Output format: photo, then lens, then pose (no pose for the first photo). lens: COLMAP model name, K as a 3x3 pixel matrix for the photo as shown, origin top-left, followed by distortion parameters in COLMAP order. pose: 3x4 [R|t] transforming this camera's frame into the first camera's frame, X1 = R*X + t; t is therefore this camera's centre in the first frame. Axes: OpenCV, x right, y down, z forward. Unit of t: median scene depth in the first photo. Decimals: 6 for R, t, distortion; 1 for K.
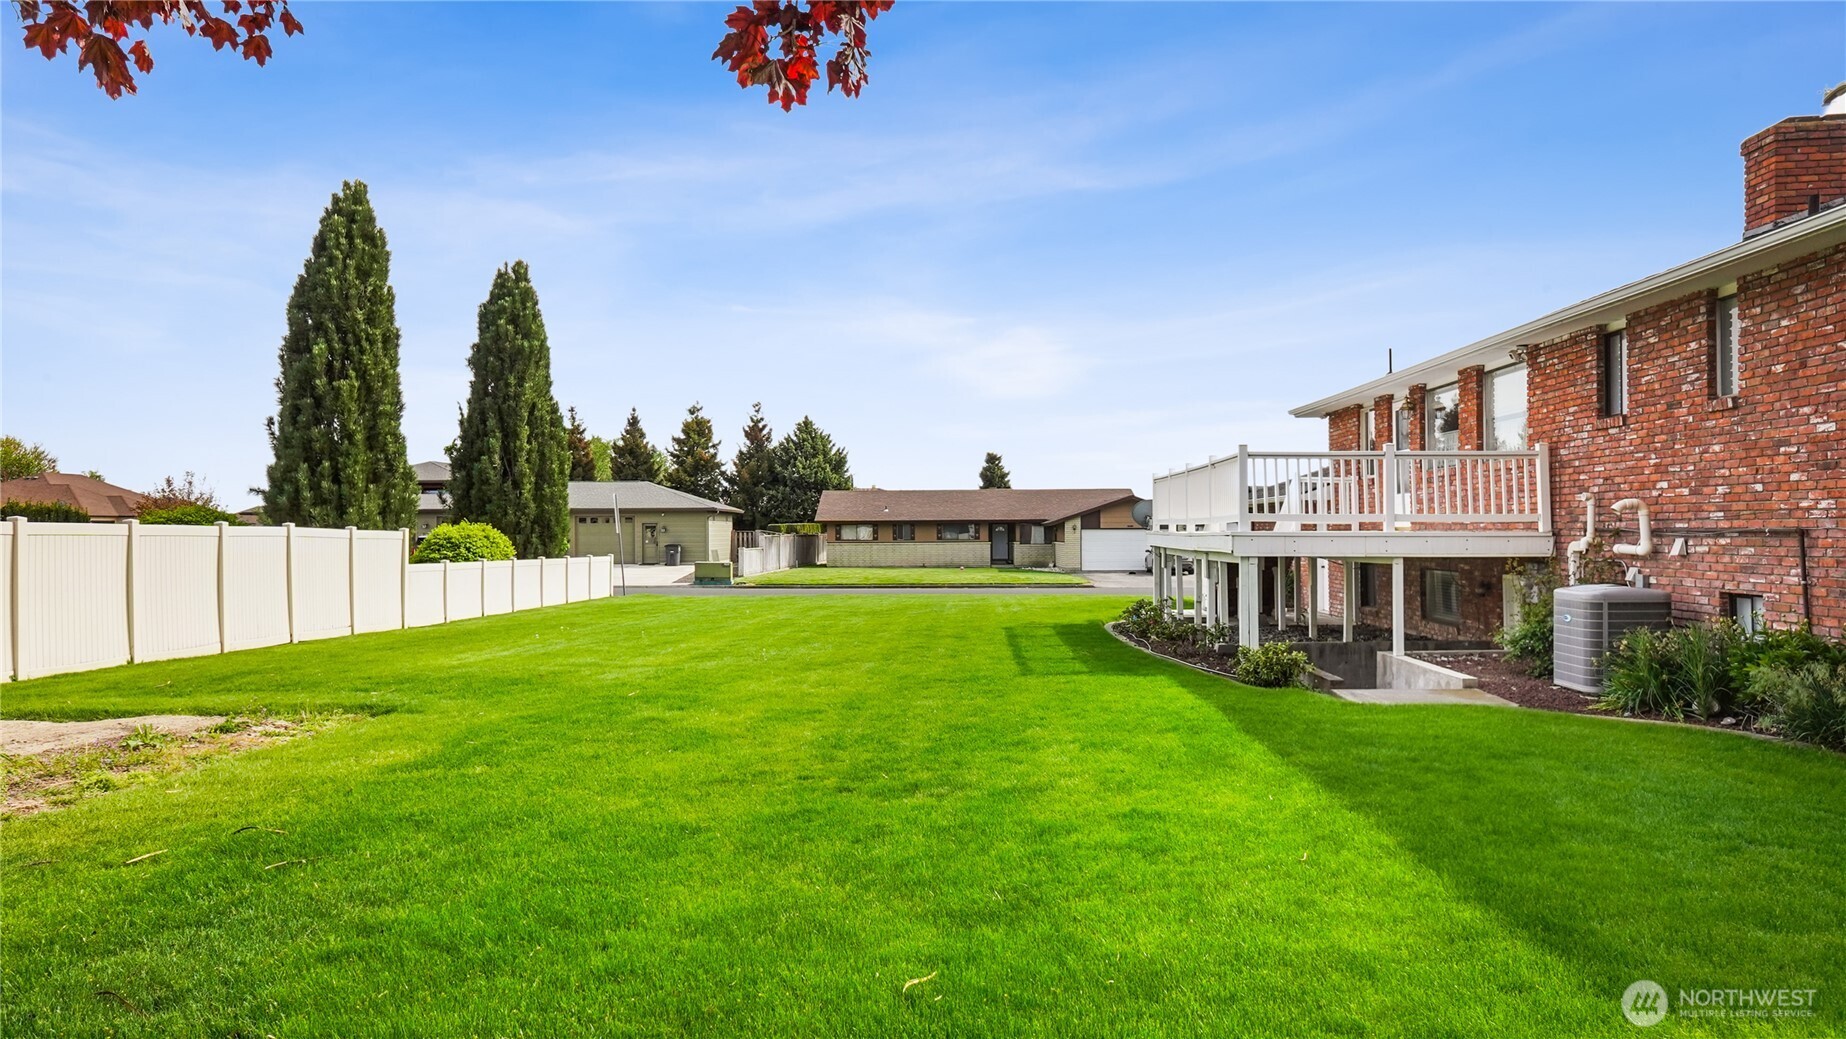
lens RADIAL K [[1254.8, 0, 912.0], [0, 1254.8, 493.1], [0, 0, 1]] dist [-0.061910, 0.068435]
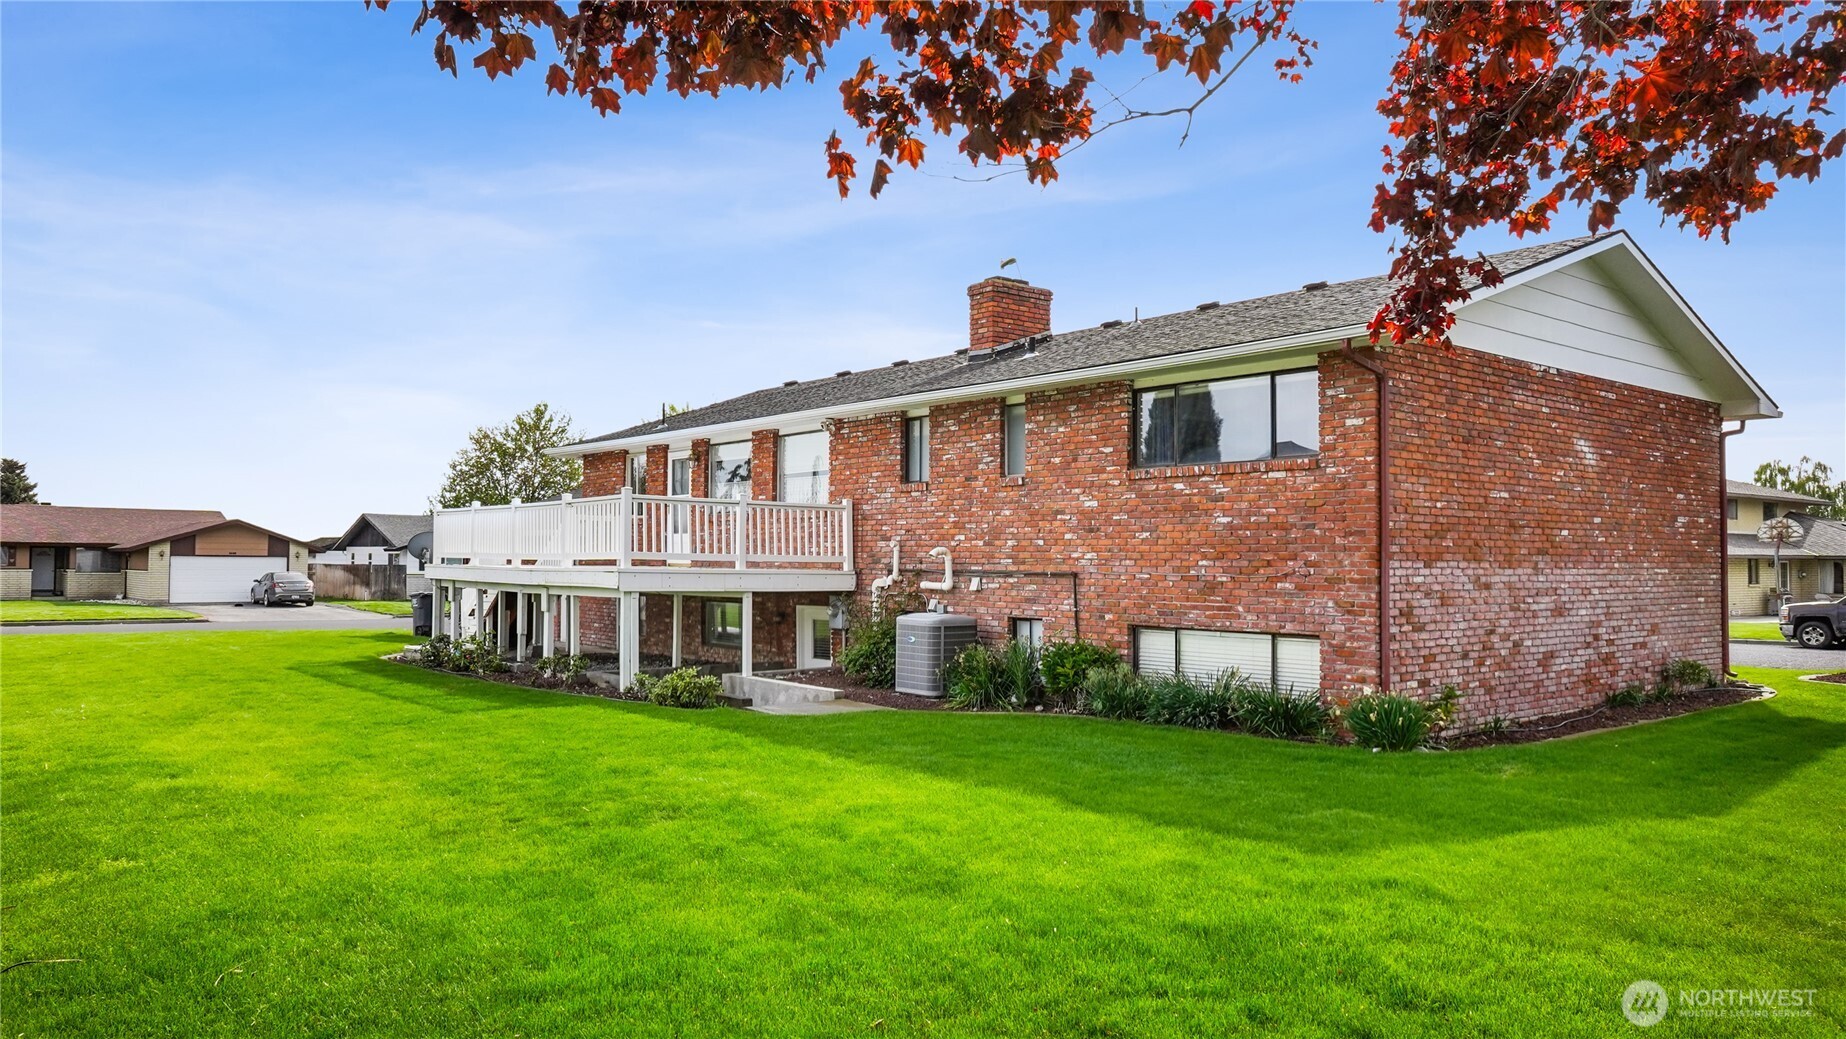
lens RADIAL K [[1254.8, 0, 912.0], [0, 1254.8, 493.1], [0, 0, 1]] dist [-0.061910, 0.068435]
pose [[0.716036, 0.049996, 0.696271, -0.370385], [-0.034146, 0.998746, -0.036599, -0.003055], [-0.697228, 0.002431, 0.716845, 0.062762]]
